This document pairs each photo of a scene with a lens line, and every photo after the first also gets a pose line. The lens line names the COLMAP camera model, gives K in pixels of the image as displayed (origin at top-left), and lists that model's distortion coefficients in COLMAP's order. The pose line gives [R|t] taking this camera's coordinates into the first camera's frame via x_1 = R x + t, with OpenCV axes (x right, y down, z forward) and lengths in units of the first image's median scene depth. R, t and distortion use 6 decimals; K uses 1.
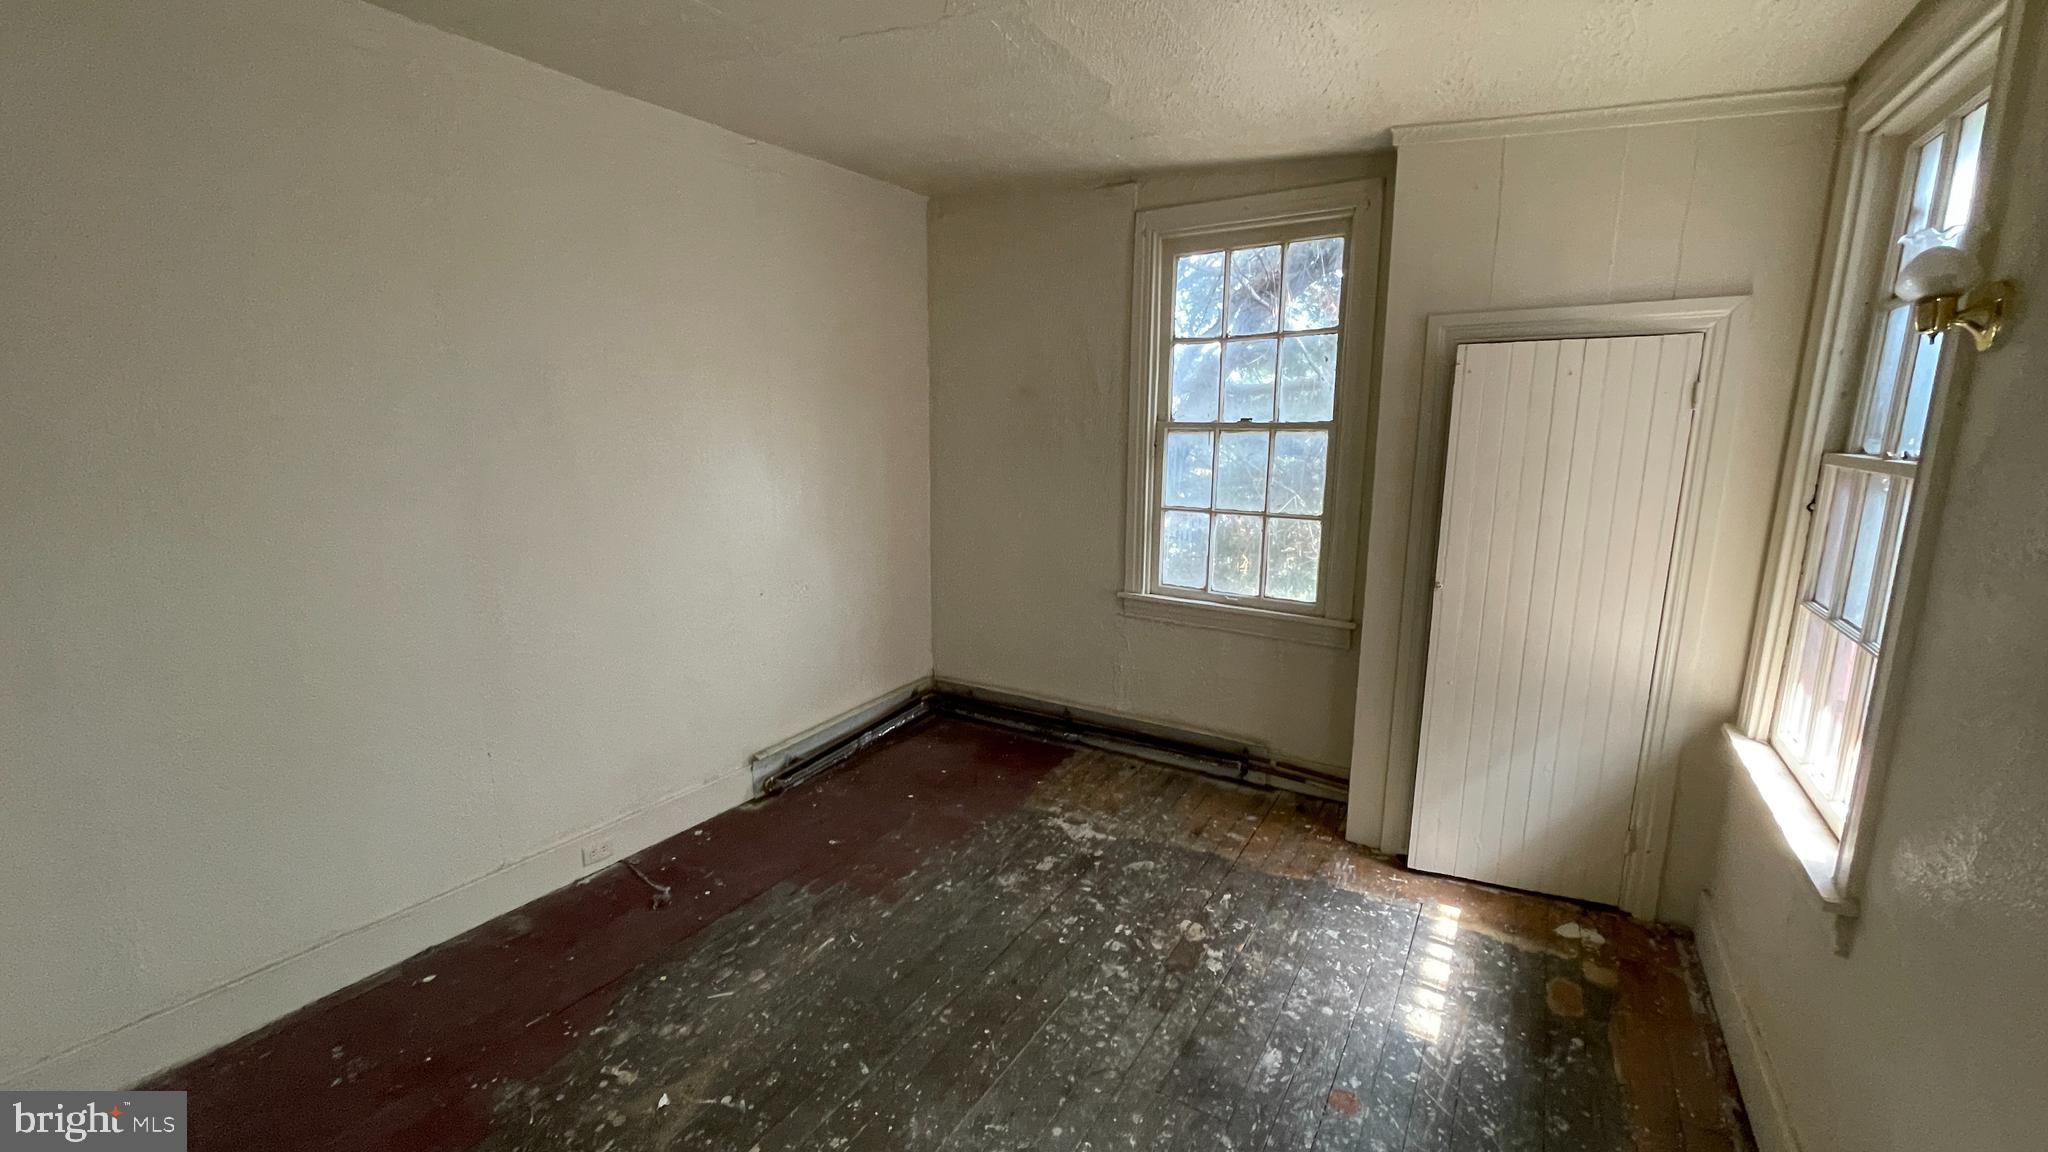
lens RADIAL K [[819.4, 0, 1025.4], [0, 819.4, 574.7], [0, 0, 1]] dist [-0.000951, -0.000192]
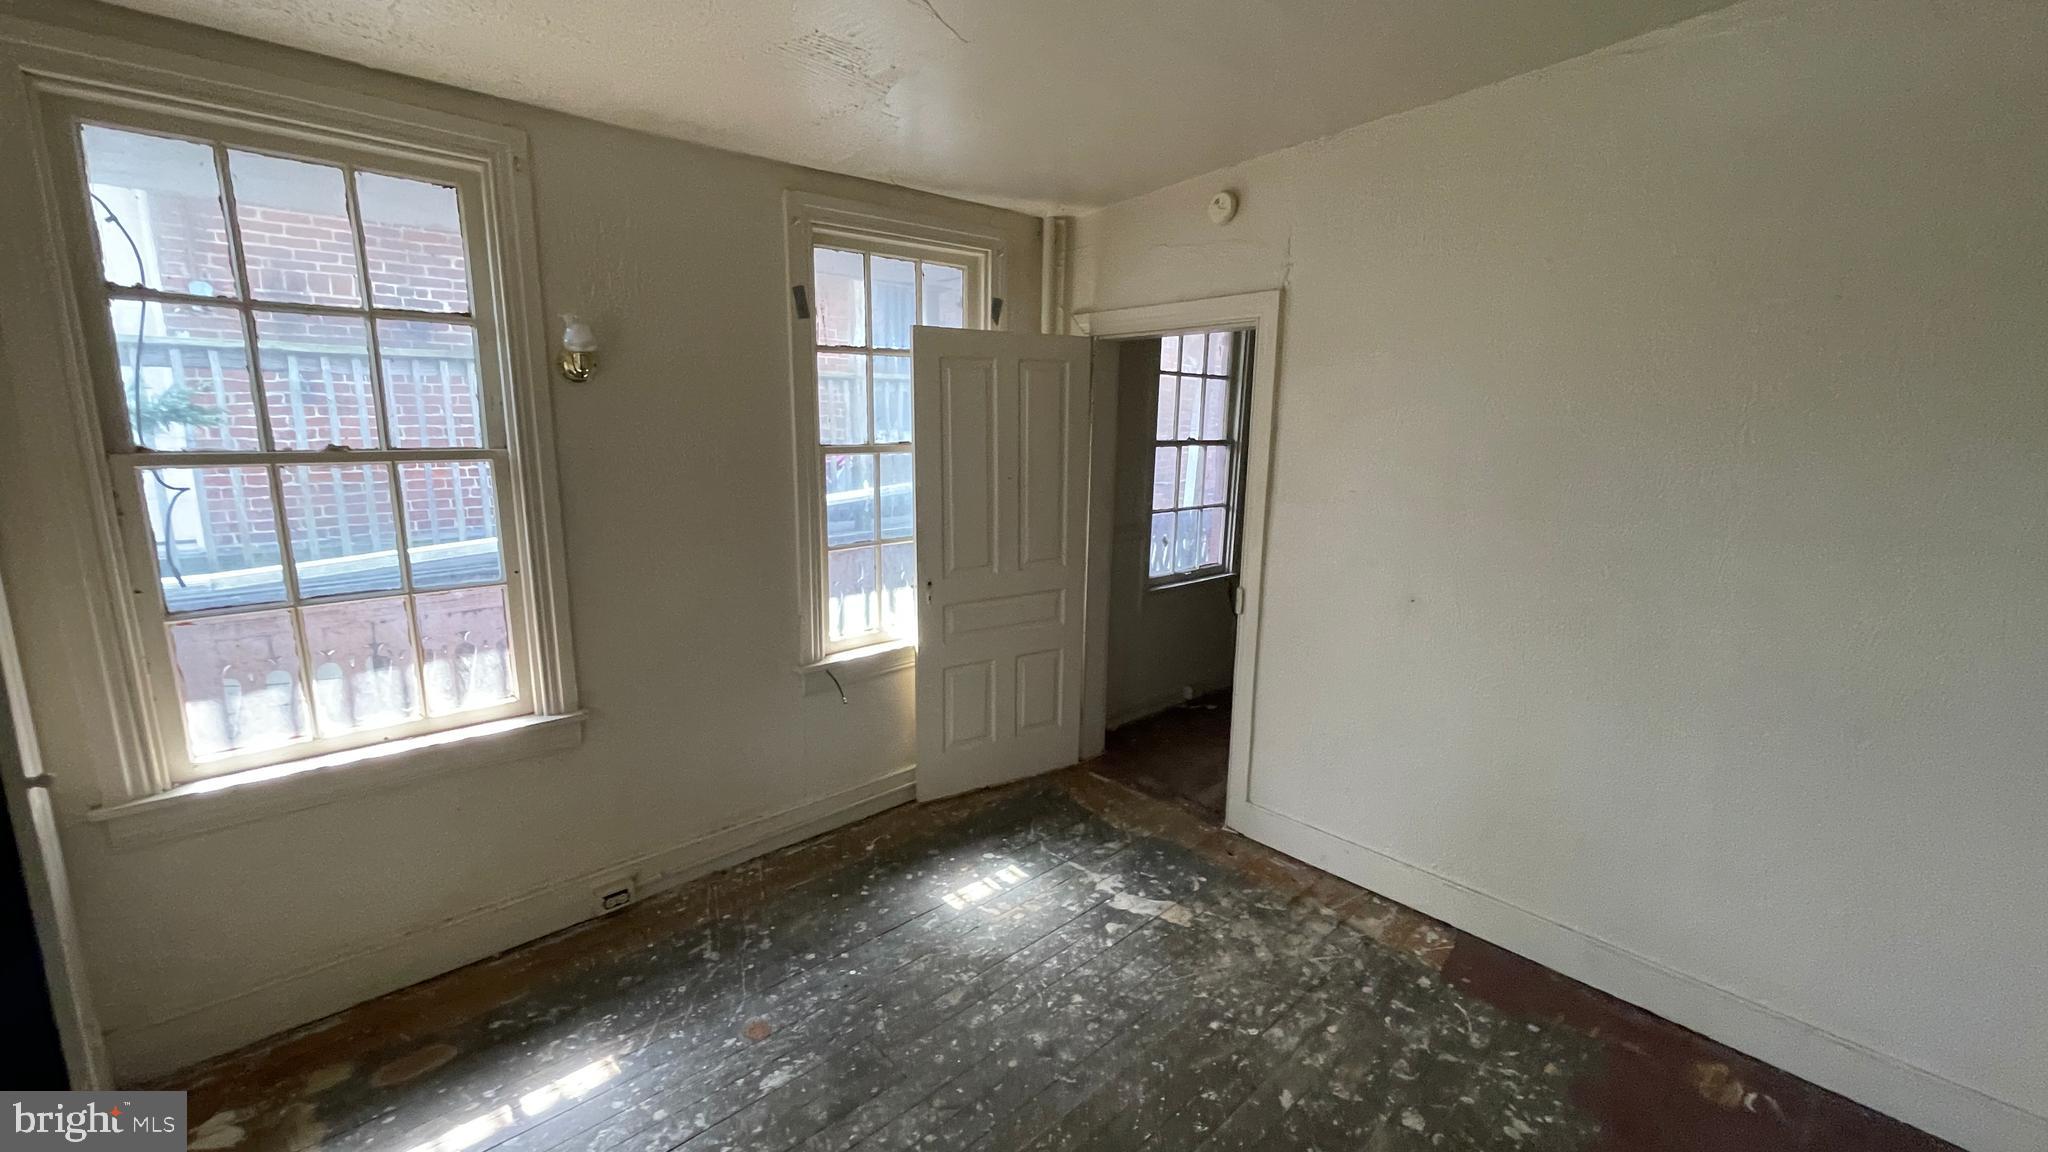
lens RADIAL K [[819.4, 0, 1016.8], [0, 819.4, 569.4], [0, 0, 1]] dist [-0.000951, -0.000192]
pose [[-0.963974, -0.067304, 0.257340, -0.188786], [0.033713, 0.928744, 0.369186, -0.327801], [-0.263850, 0.364561, -0.893016, 1.574834]]
